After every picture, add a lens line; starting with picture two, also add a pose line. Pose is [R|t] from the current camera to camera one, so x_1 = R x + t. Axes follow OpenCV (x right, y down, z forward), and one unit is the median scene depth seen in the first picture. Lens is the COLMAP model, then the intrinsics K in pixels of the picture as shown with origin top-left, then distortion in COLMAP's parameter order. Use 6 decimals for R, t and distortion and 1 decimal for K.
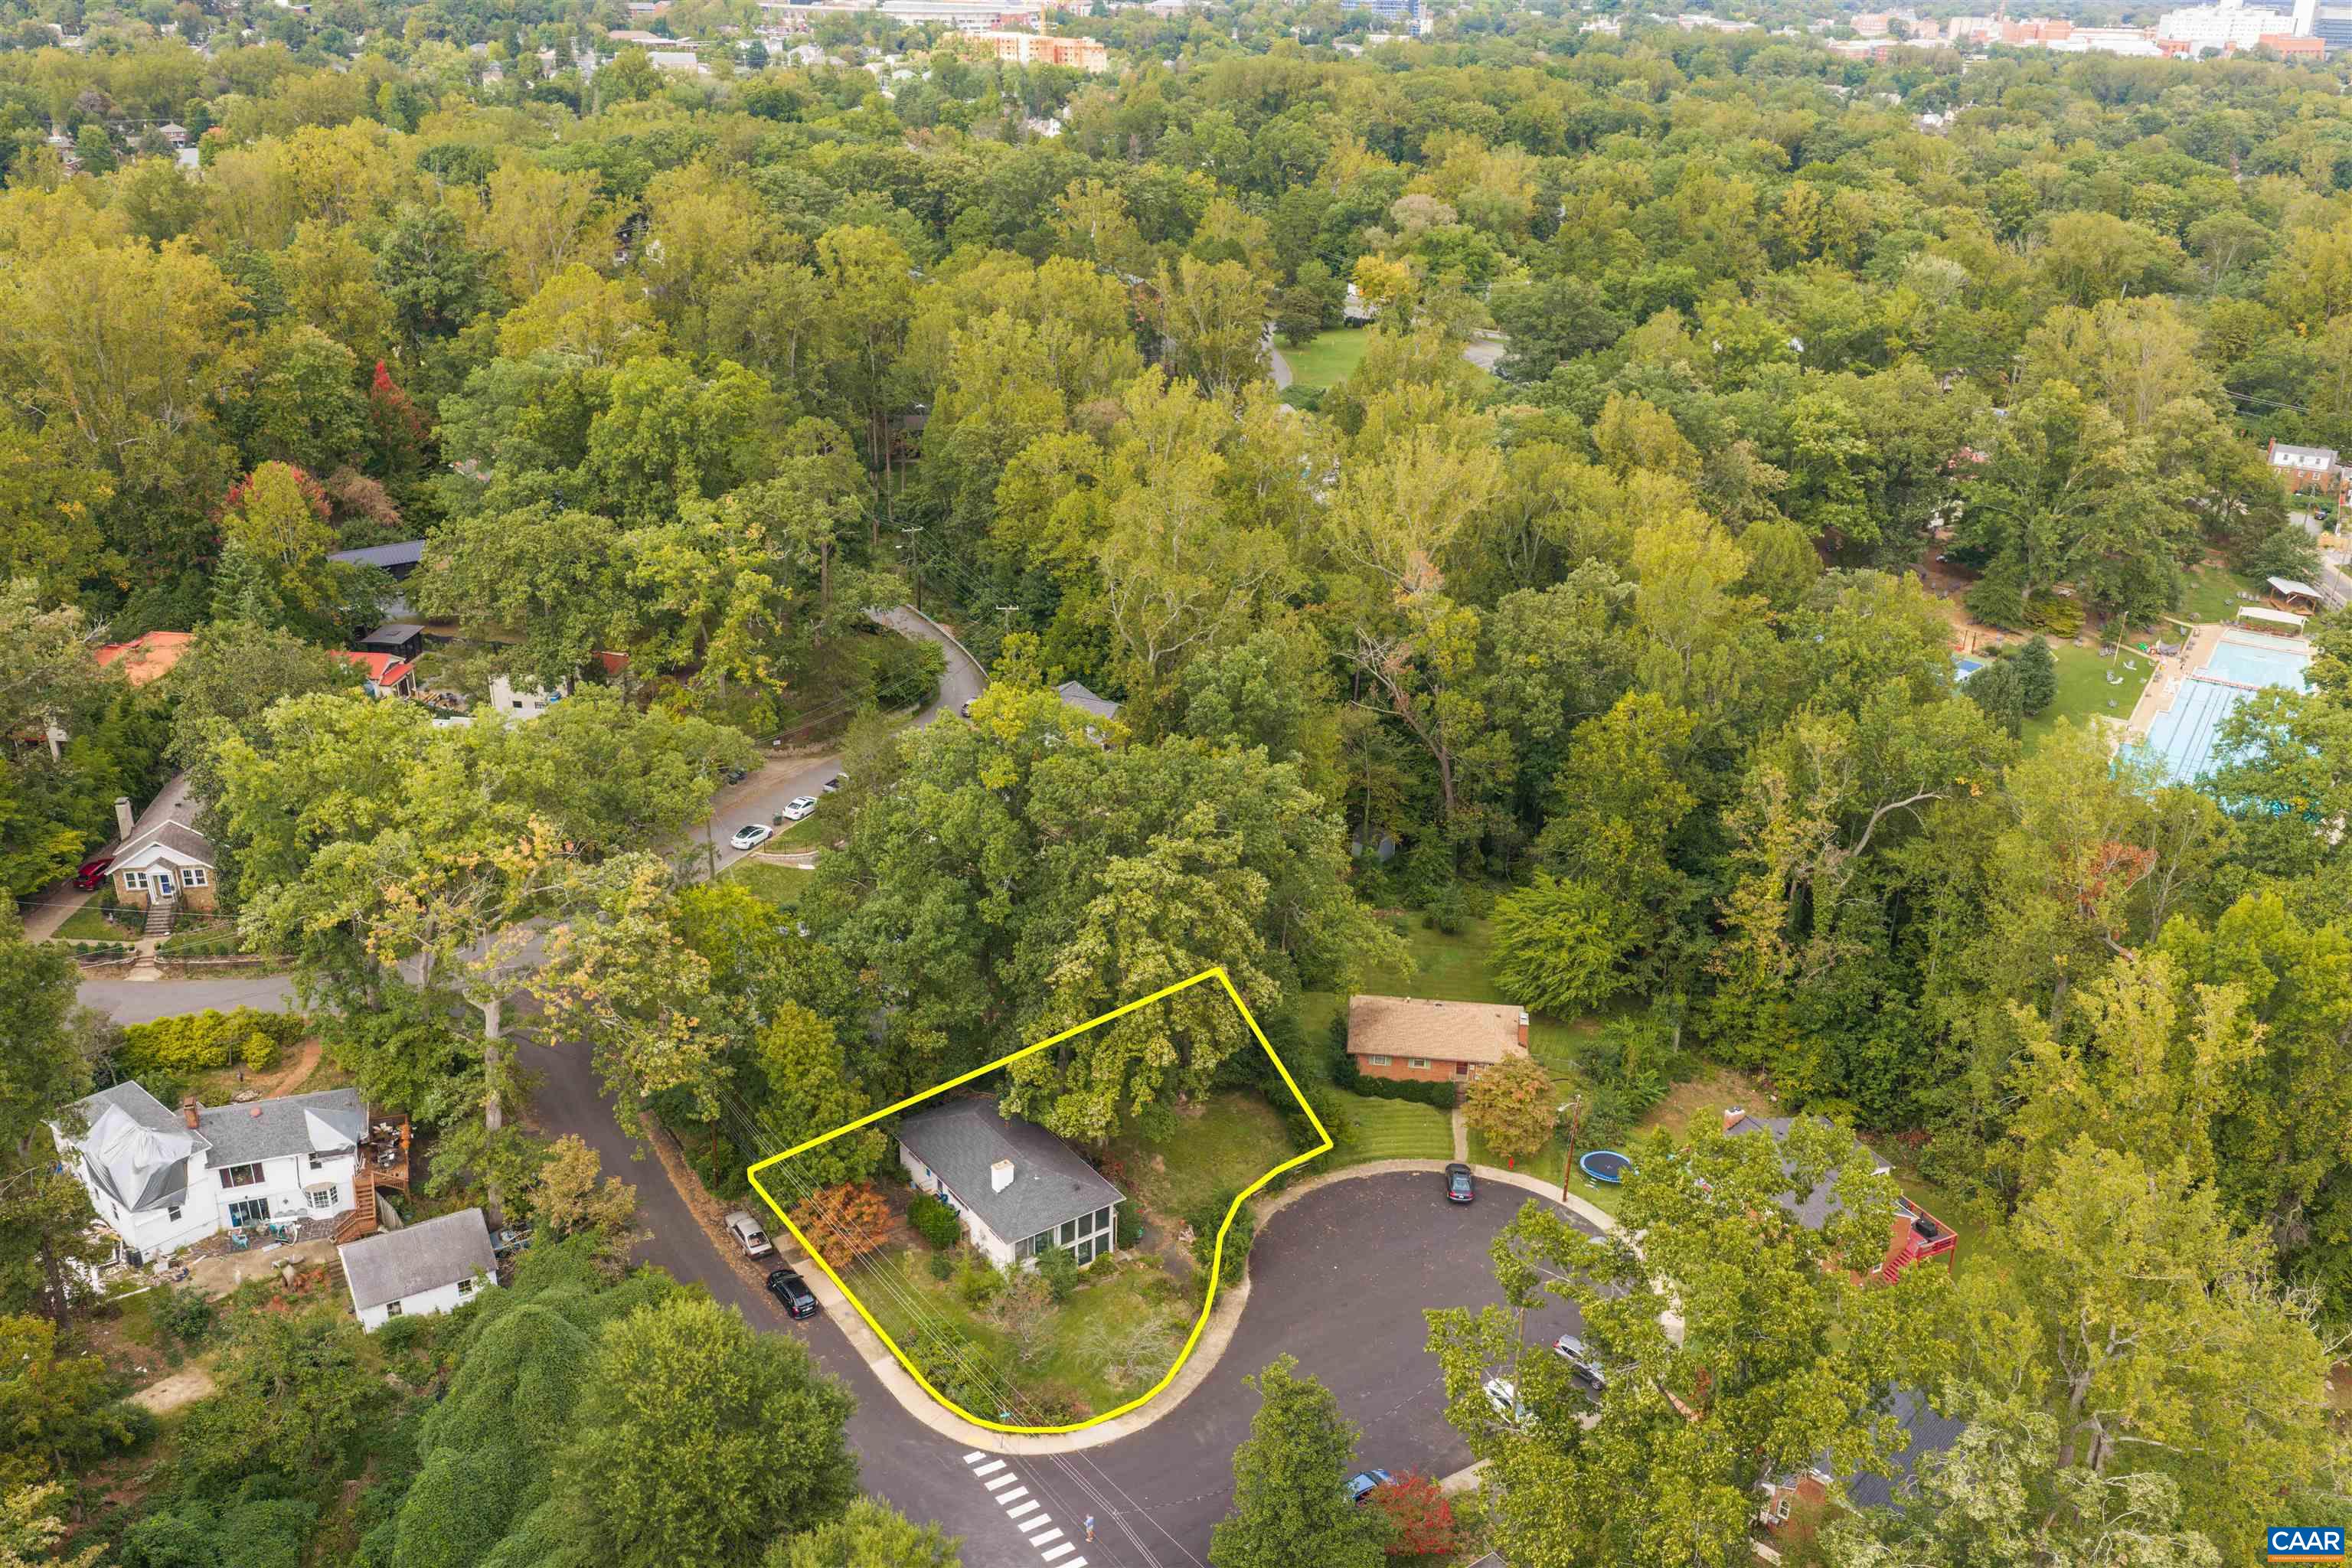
lens RADIAL K [[1968.3, 0, 1176.0], [0, 1968.3, 784.0], [0, 0, 1]] dist [0.009963, -0.015943]
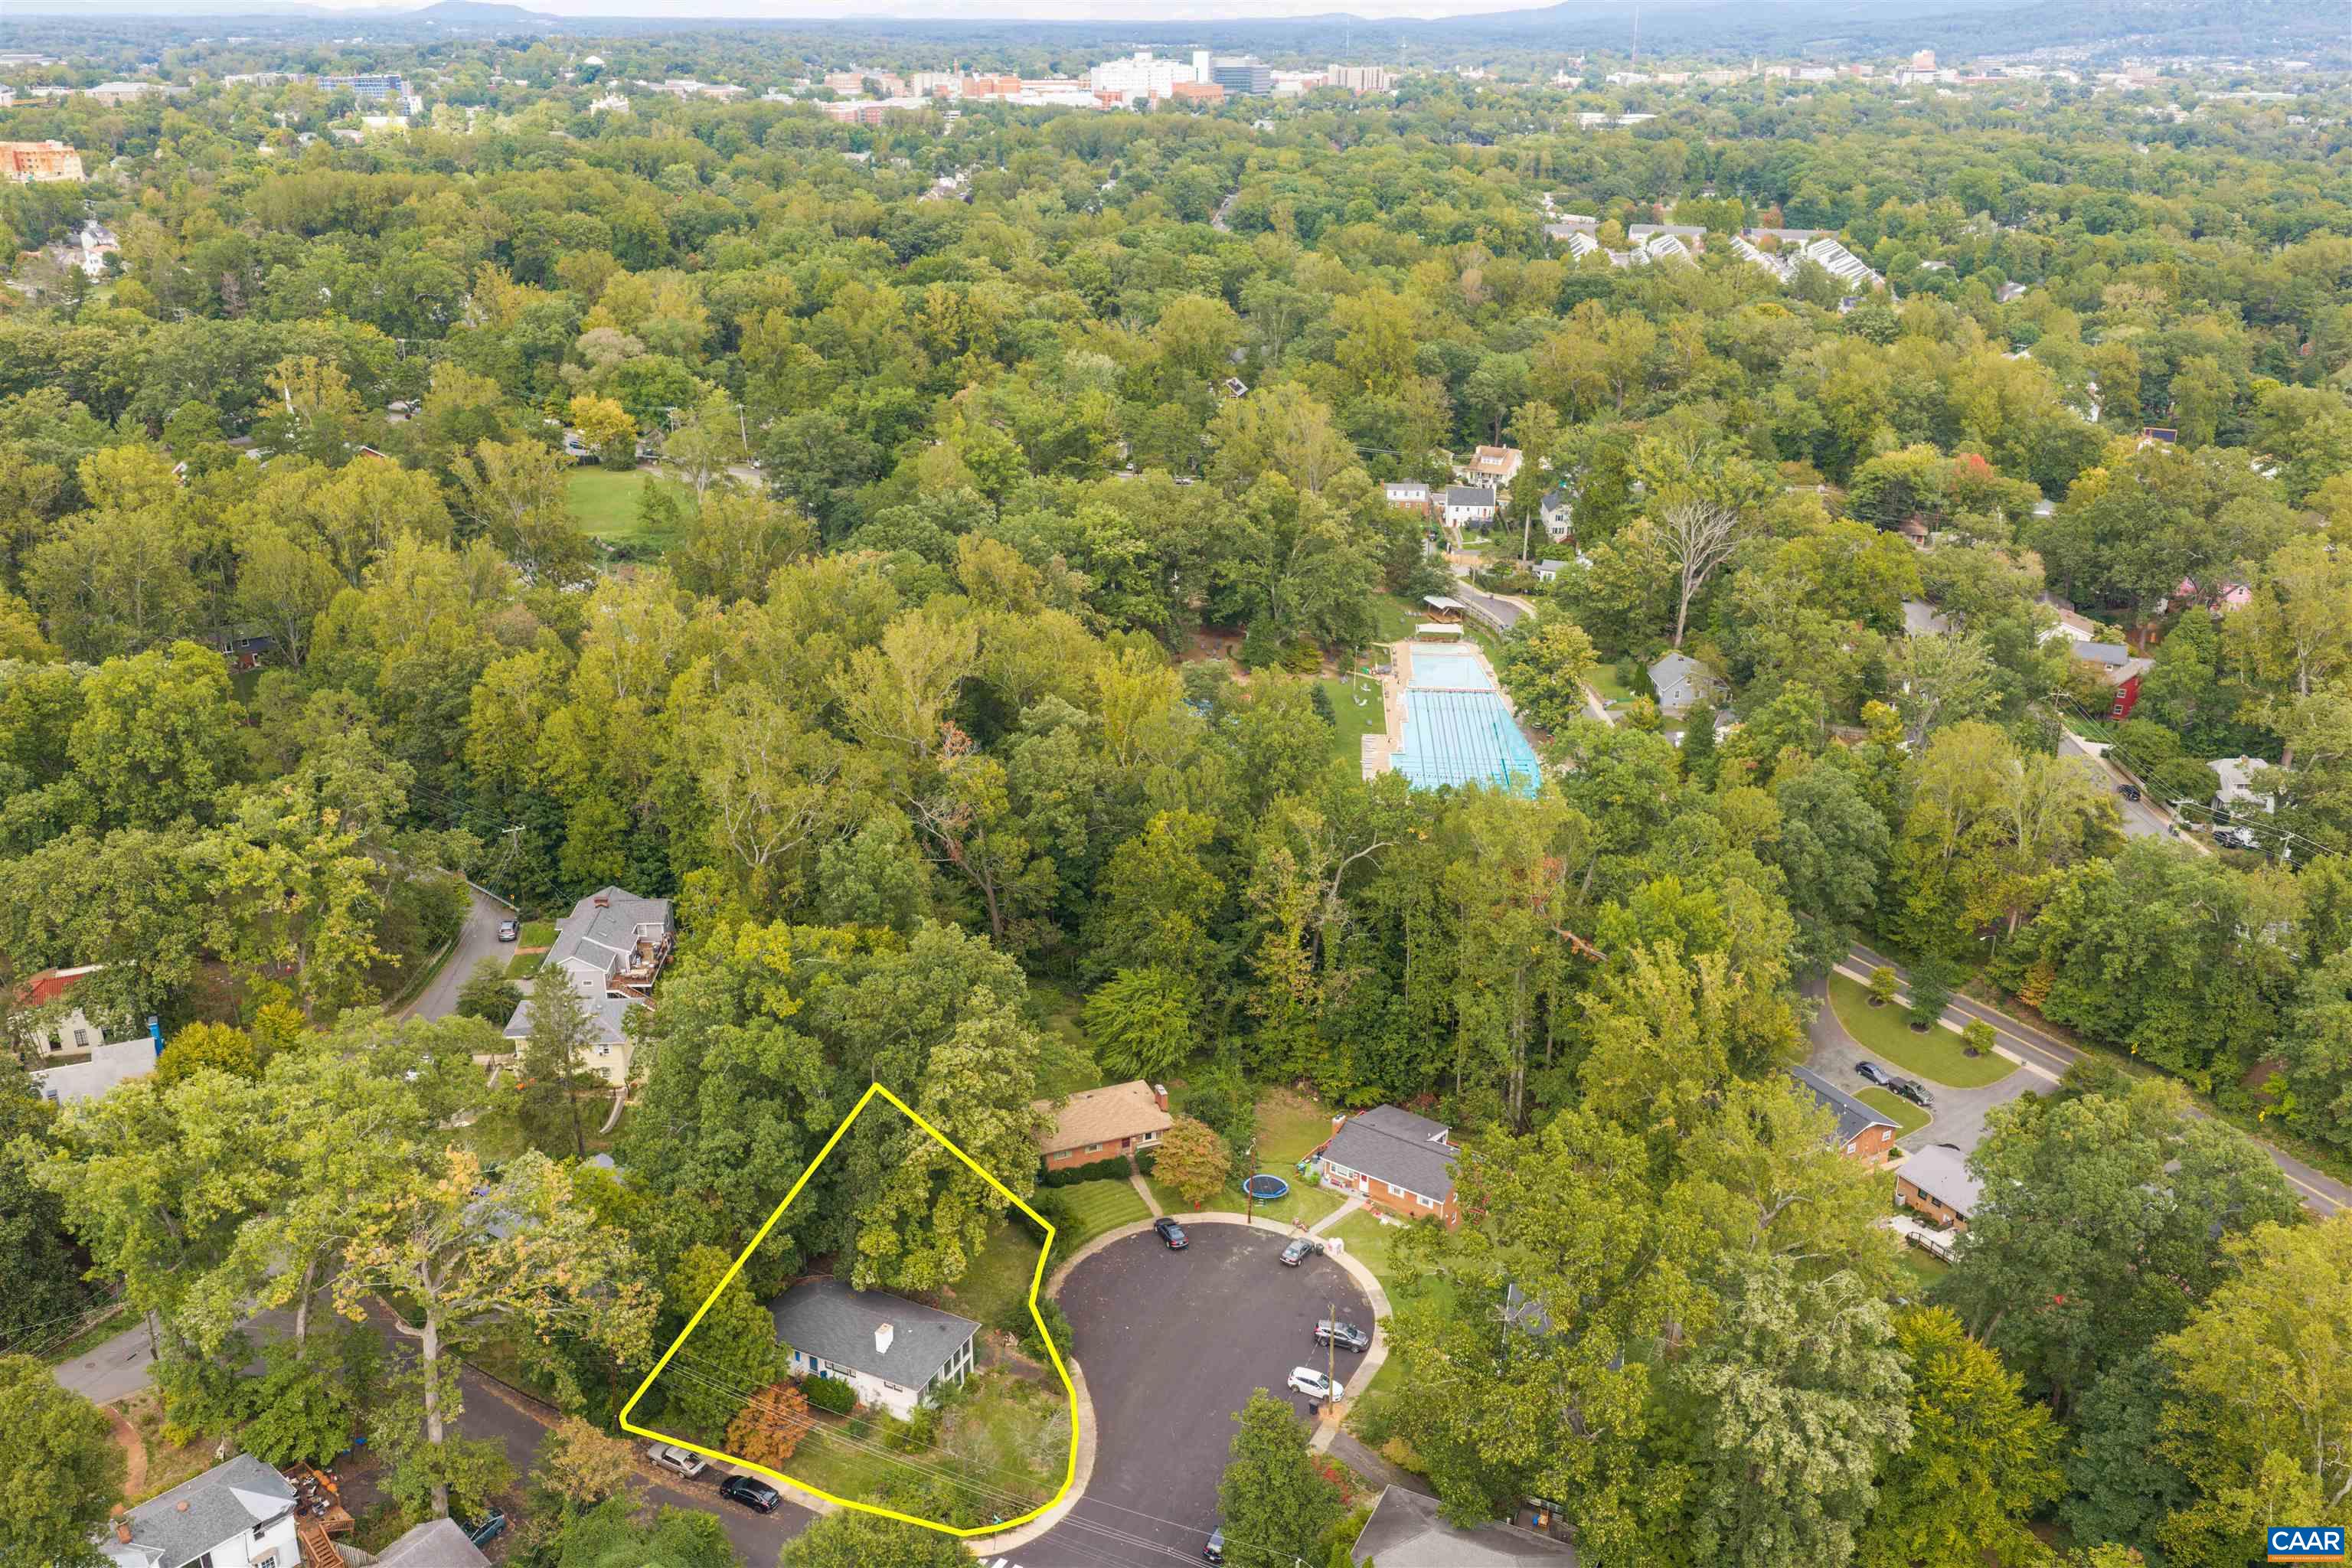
lens RADIAL K [[1969.1, 0, 1176.0], [0, 1969.1, 784.0], [0, 0, 1]] dist [0.046997, -0.096374]
pose [[0.878408, -0.188942, 0.438977, -0.253655], [0.196962, 0.980020, 0.027686, -0.079830], [-0.435438, 0.062143, 0.898071, -0.100443]]
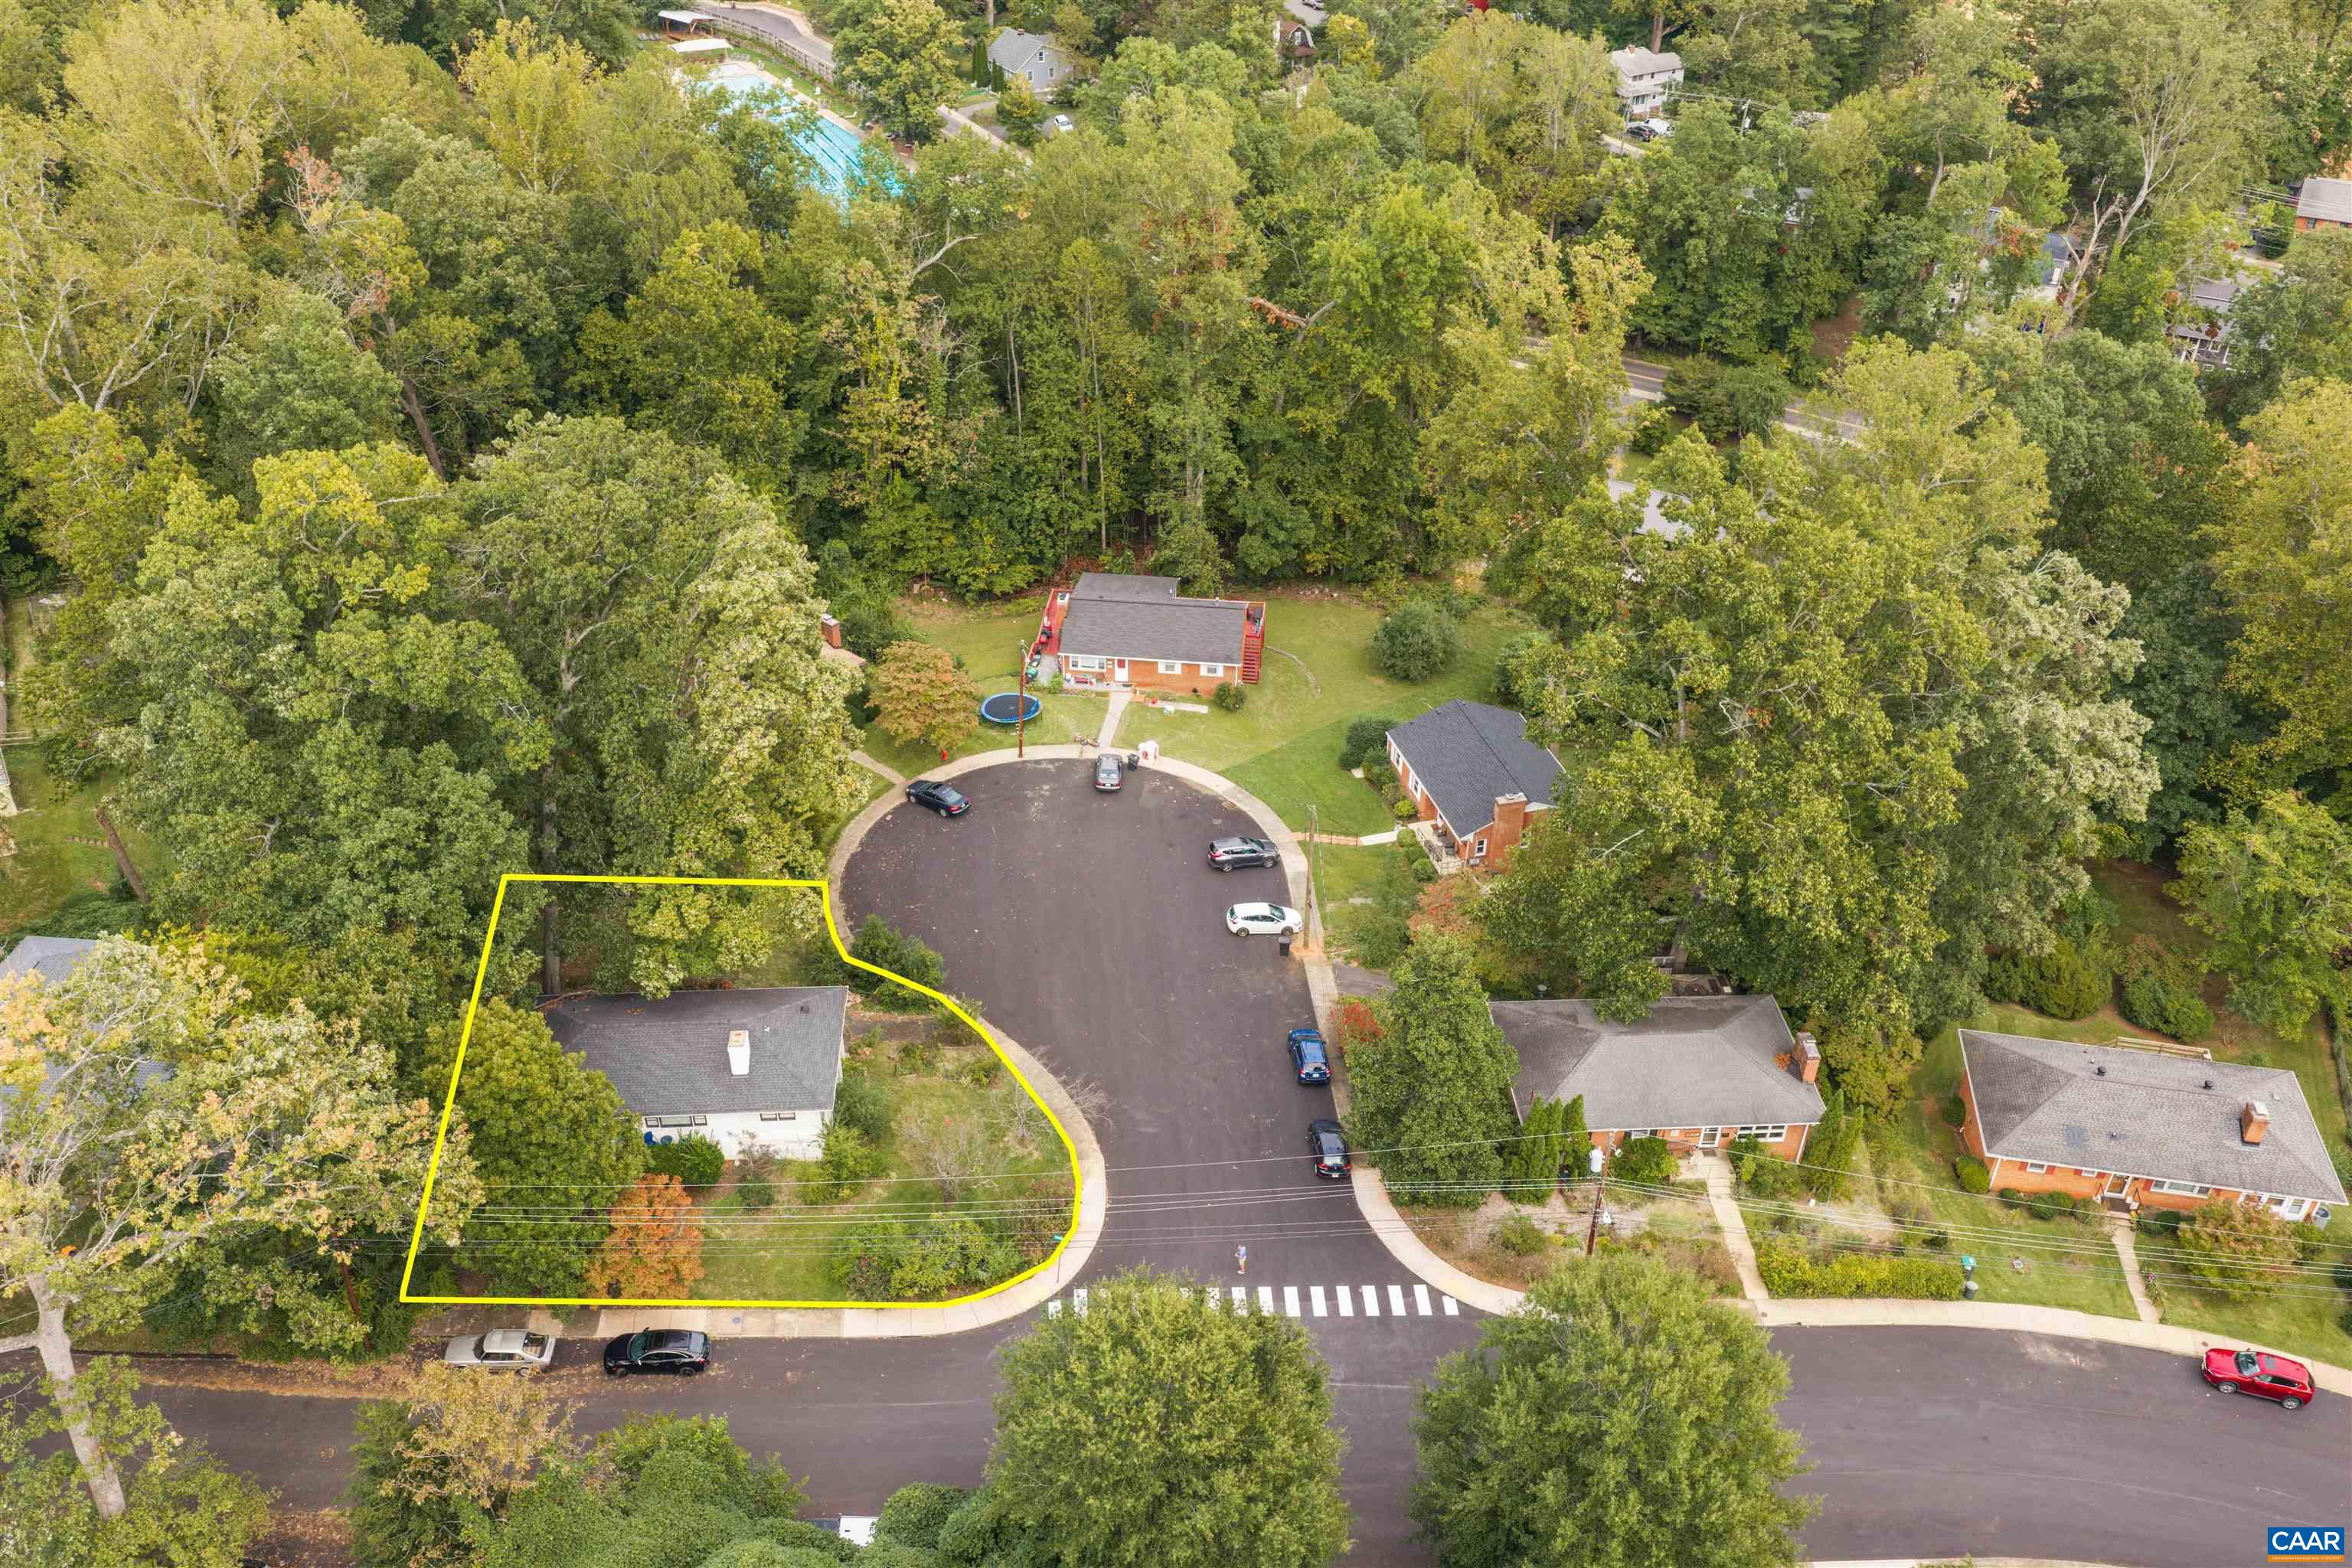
lens RADIAL K [[1969.1, 0, 1176.0], [0, 1969.1, 784.0], [0, 0, 1]] dist [0.046997, -0.096374]
pose [[0.527829, -0.491353, 0.692798, -0.302152], [0.328762, 0.870290, 0.366757, -0.068510], [-0.783143, 0.034181, 0.620902, 0.266661]]
